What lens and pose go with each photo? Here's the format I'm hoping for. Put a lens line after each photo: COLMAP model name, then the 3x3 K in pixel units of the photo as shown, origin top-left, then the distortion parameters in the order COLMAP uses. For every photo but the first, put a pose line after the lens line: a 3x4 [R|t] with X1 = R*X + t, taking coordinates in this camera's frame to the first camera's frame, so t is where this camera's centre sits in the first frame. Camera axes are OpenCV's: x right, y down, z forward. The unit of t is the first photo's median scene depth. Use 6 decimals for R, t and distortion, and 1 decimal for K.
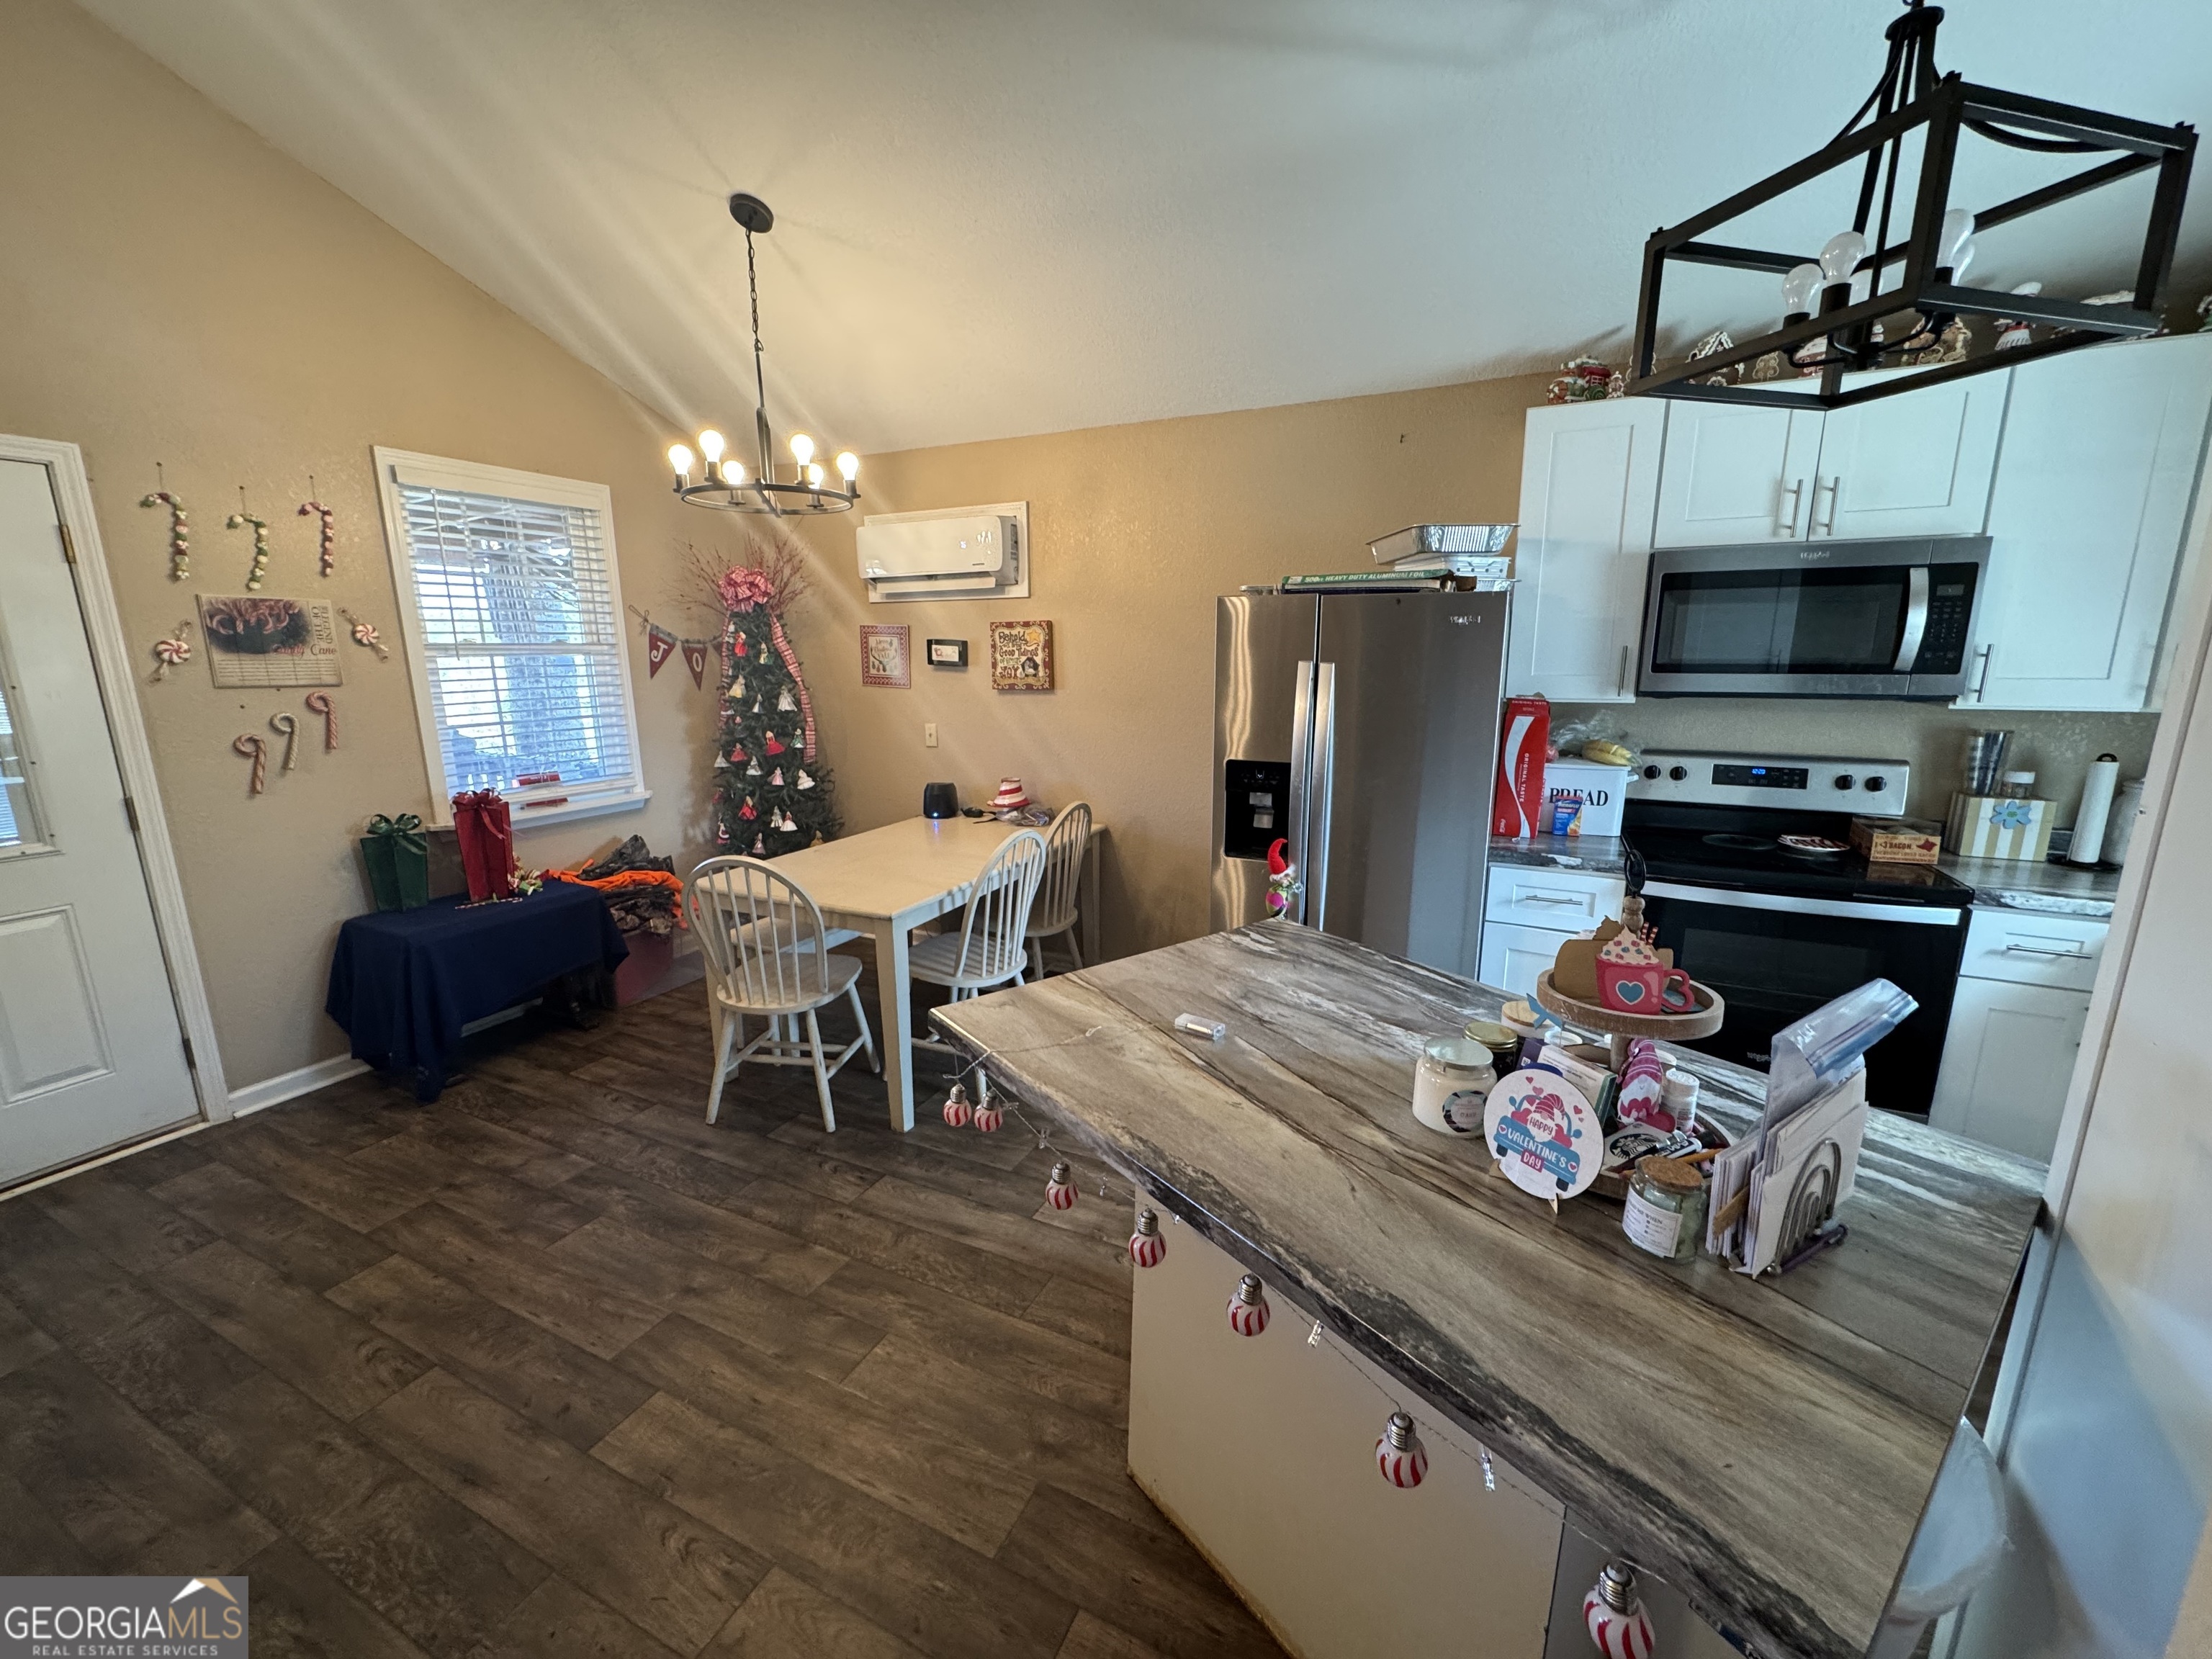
lens RADIAL K [[884.4, 0, 1110.2], [0, 884.4, 829.4], [0, 0, 1]] dist [0.001286, 0.000111]
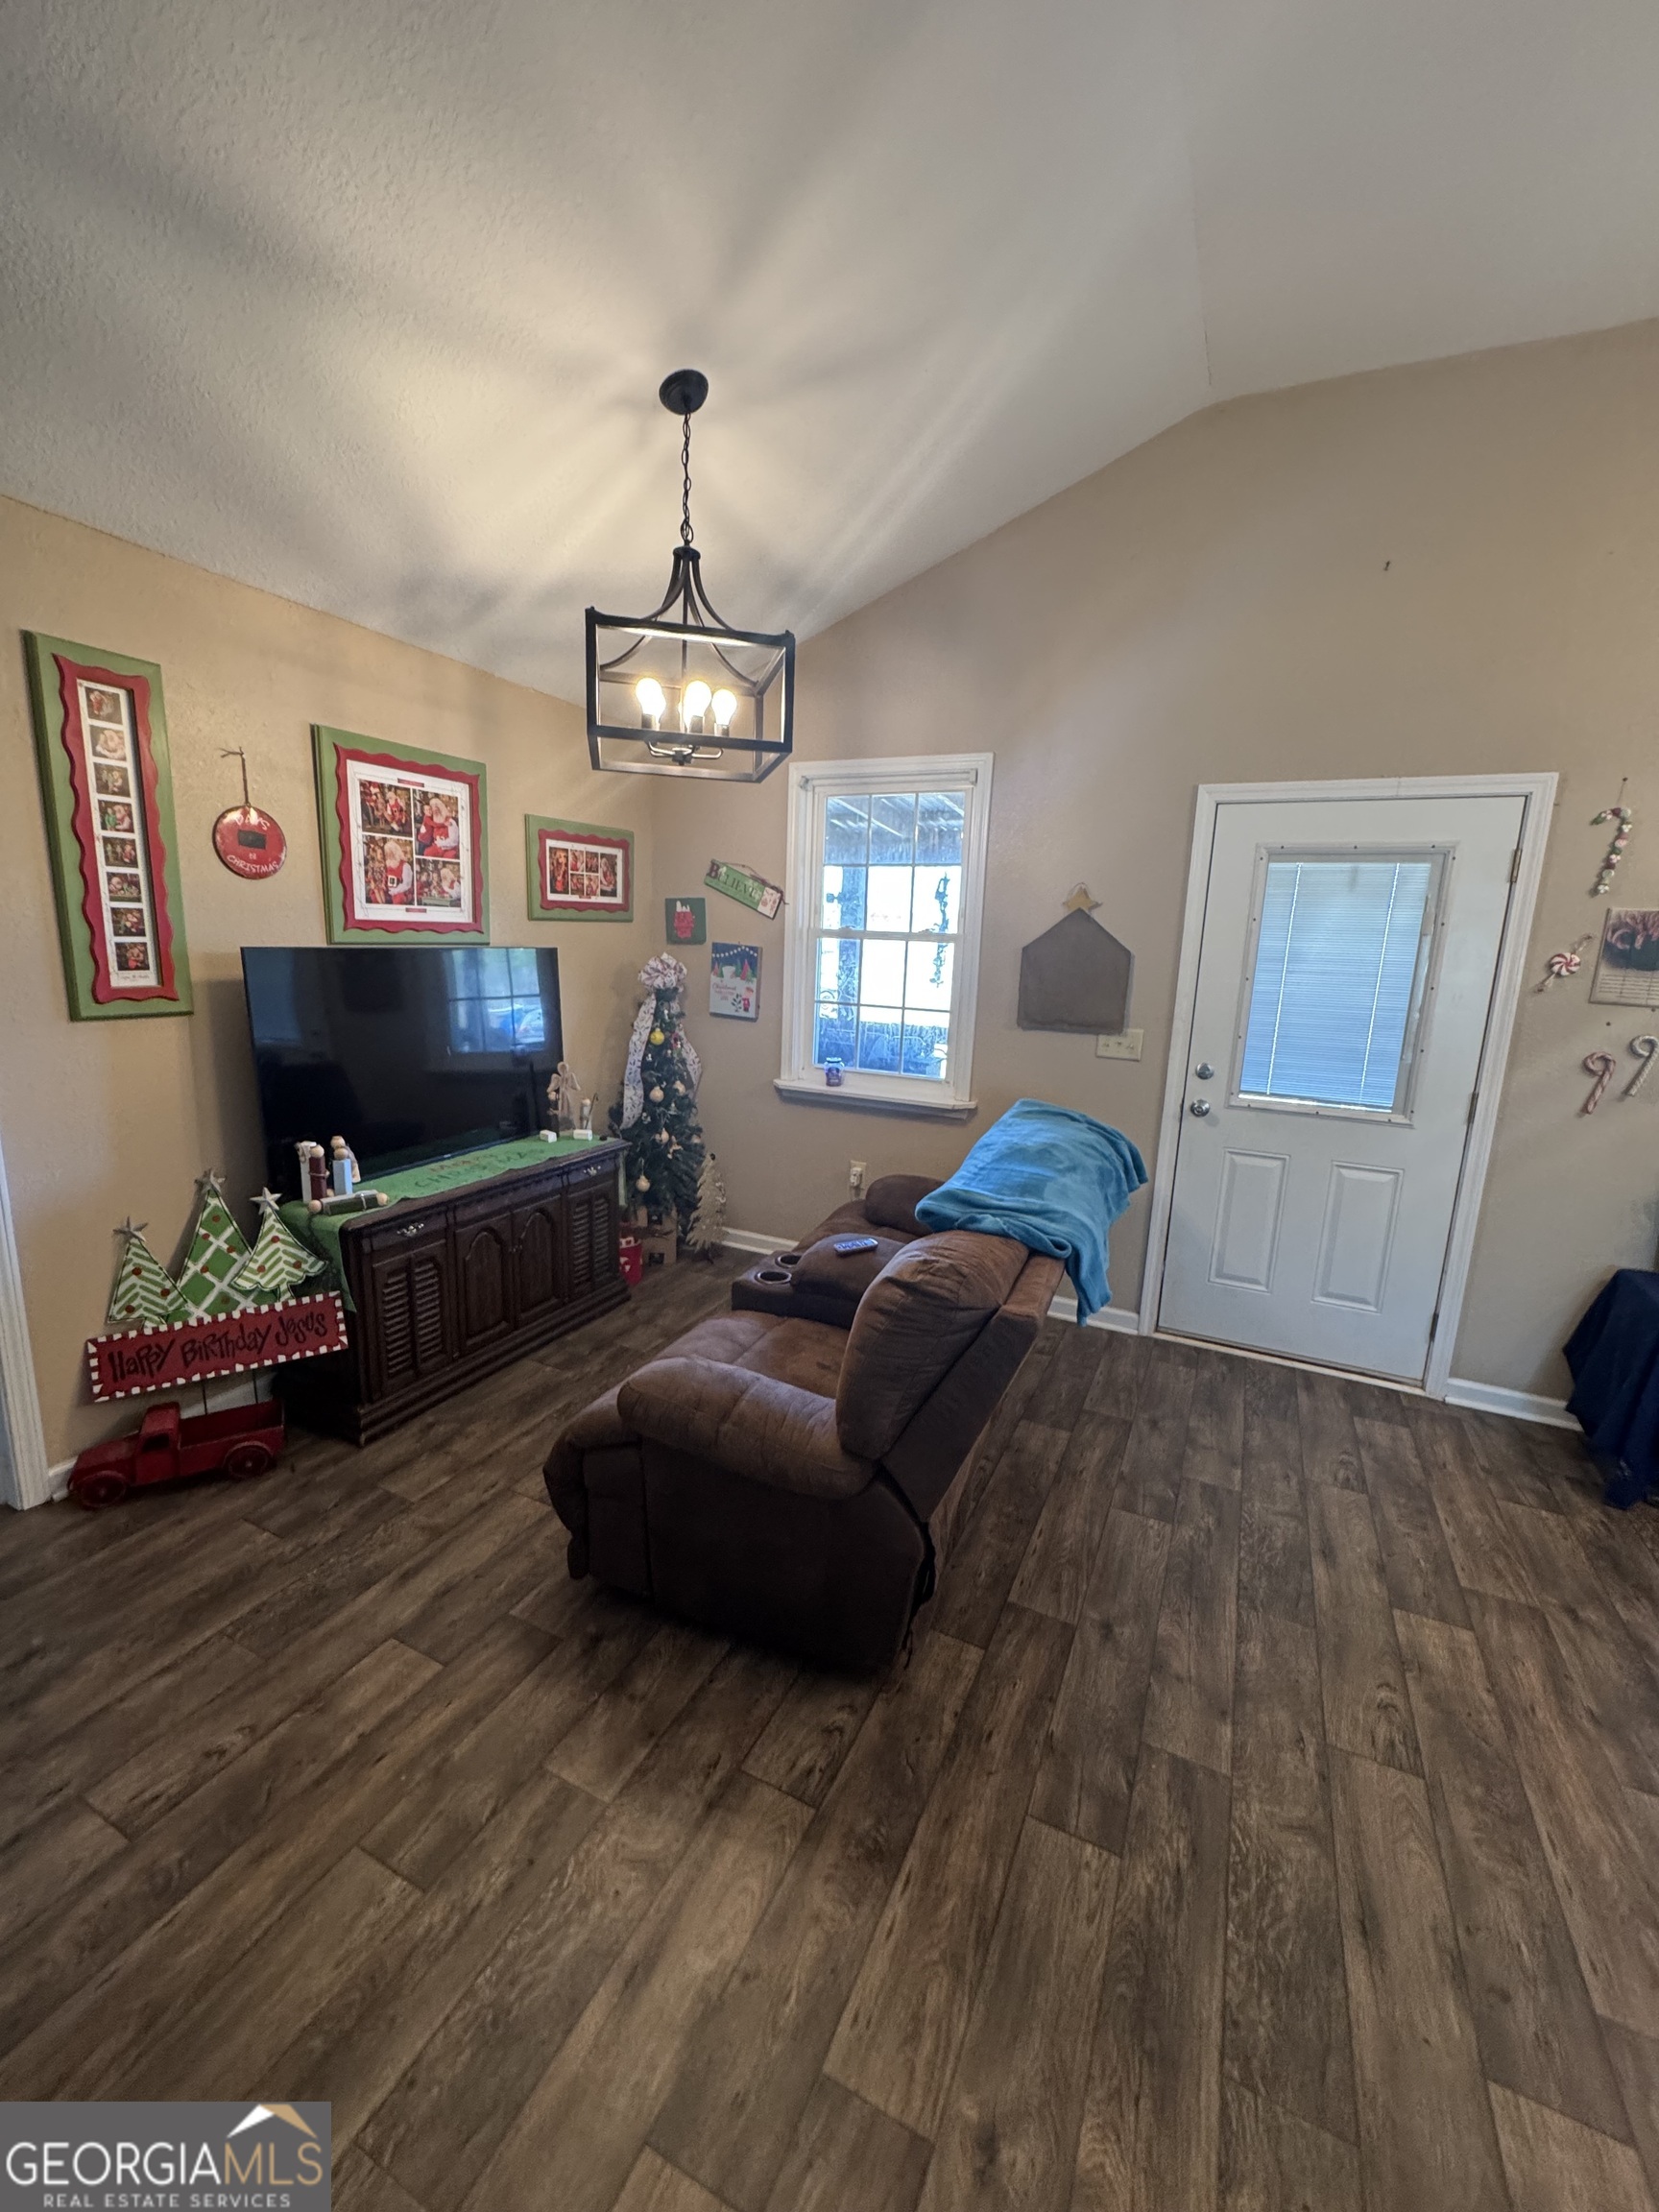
lens RADIAL K [[884.4, 0, 830.6], [0, 884.4, 1102.9], [0, 0, 1]] dist [0.001286, 0.000111]
pose [[0.001401, 0.193201, -0.981158, -0.025110], [-0.240568, 0.952410, 0.187196, -0.036203], [0.970631, 0.235773, 0.047812, 0.167860]]
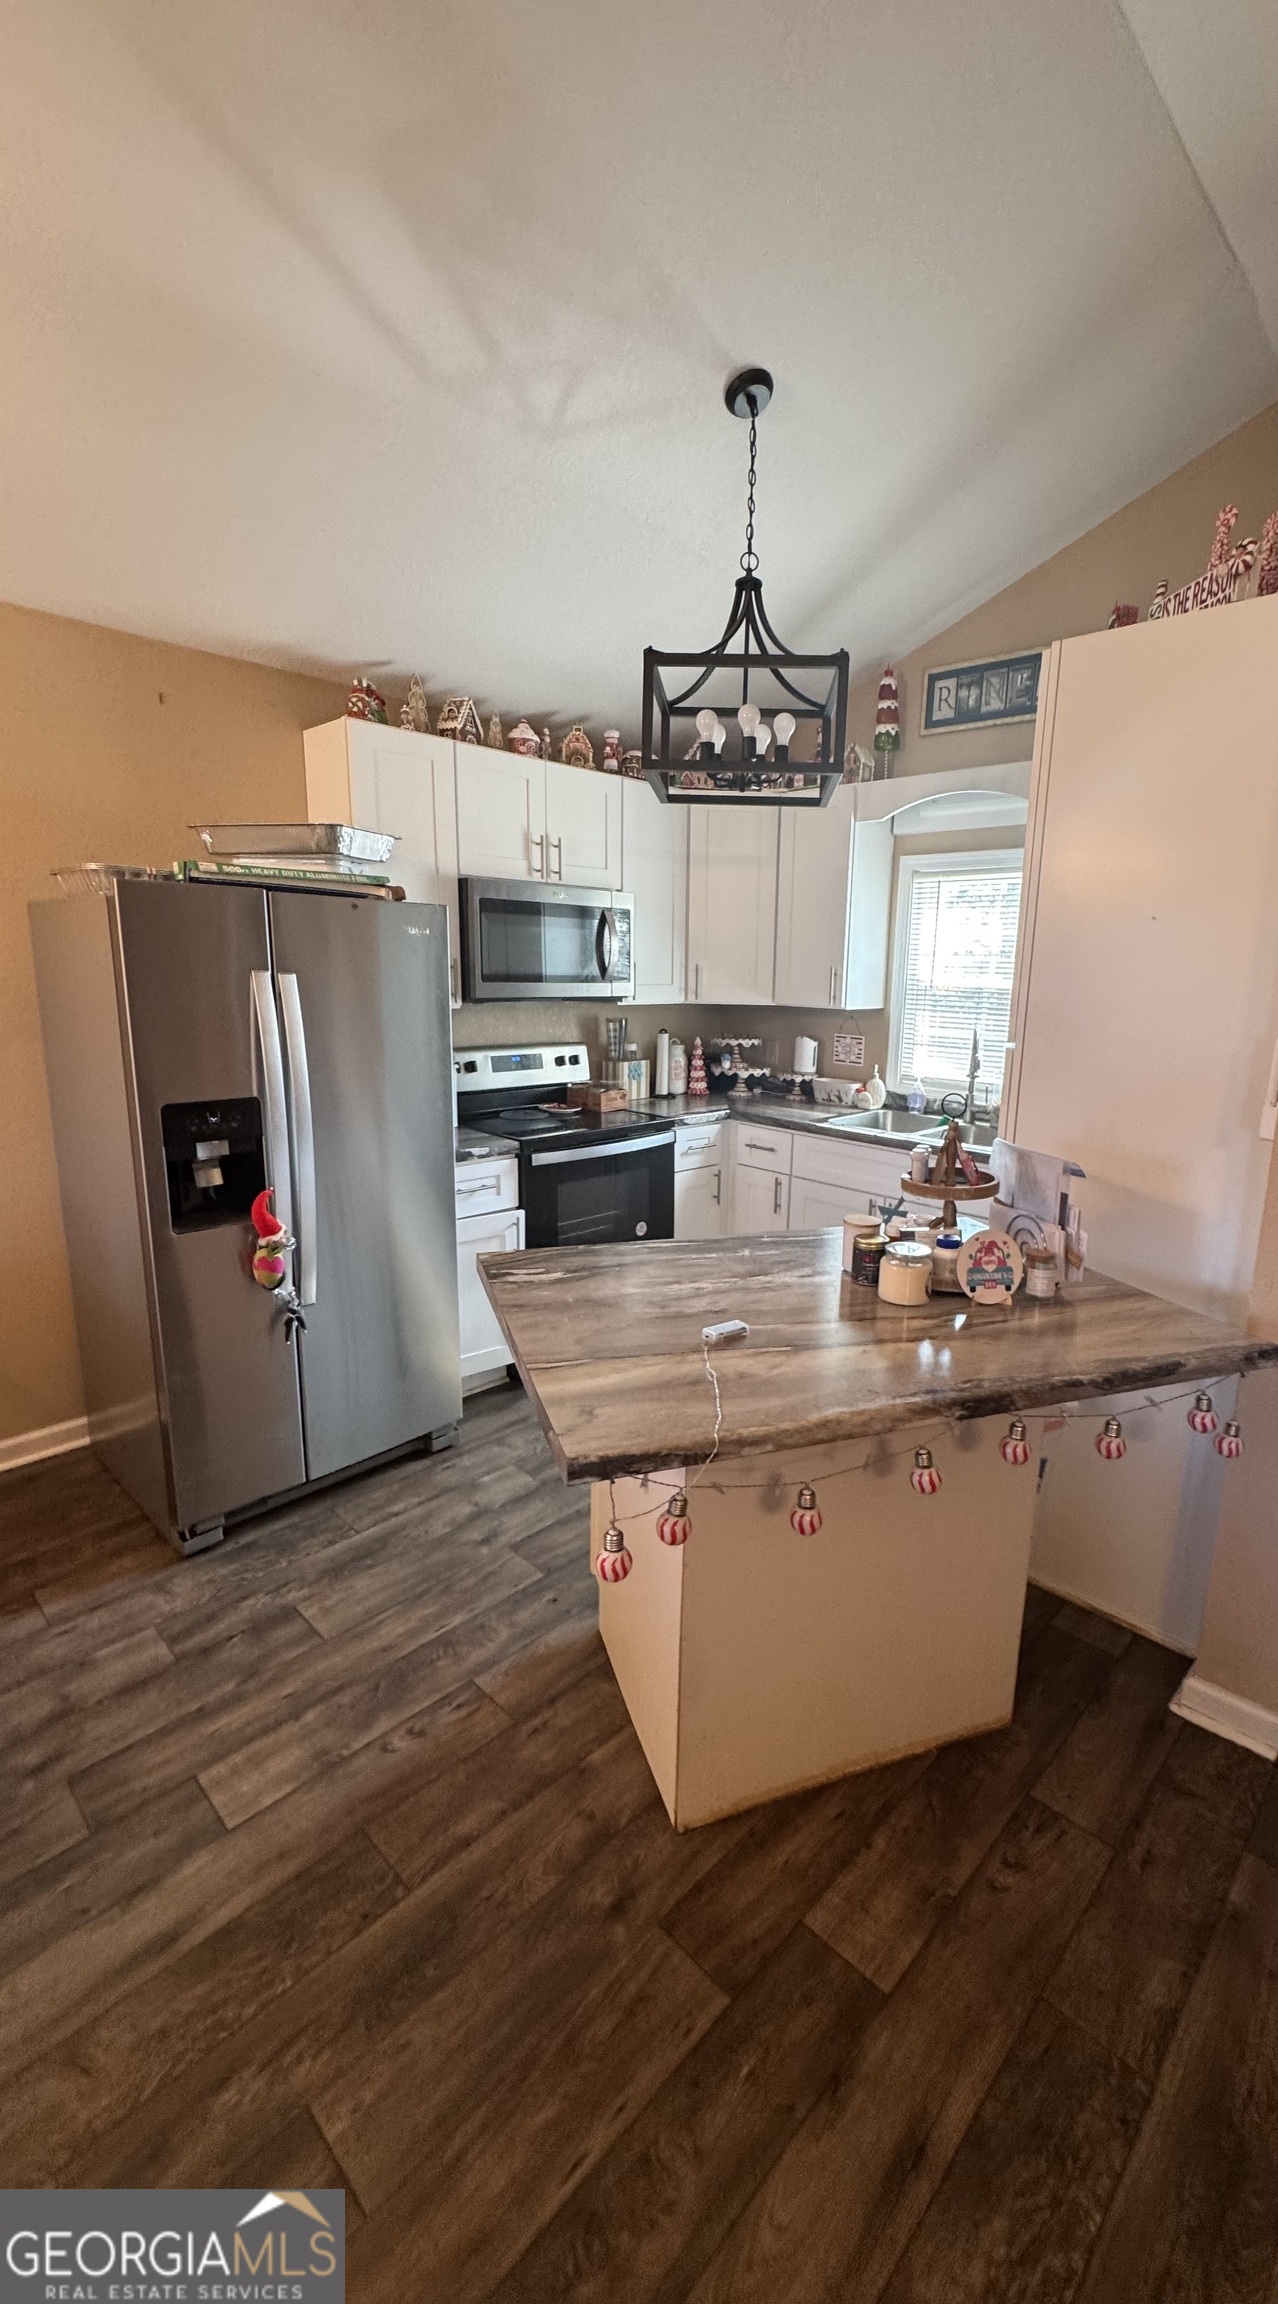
lens RADIAL K [[909.9, 0, 722.0], [0, 909.9, 1146.2], [0, 0, 1]] dist [-0.001679, 0.000300]
pose [[0.290874, -0.176363, 0.940366, -0.476077], [0.166218, 0.977233, 0.131863, -0.072142], [-0.942212, 0.117951, 0.313567, 0.355759]]
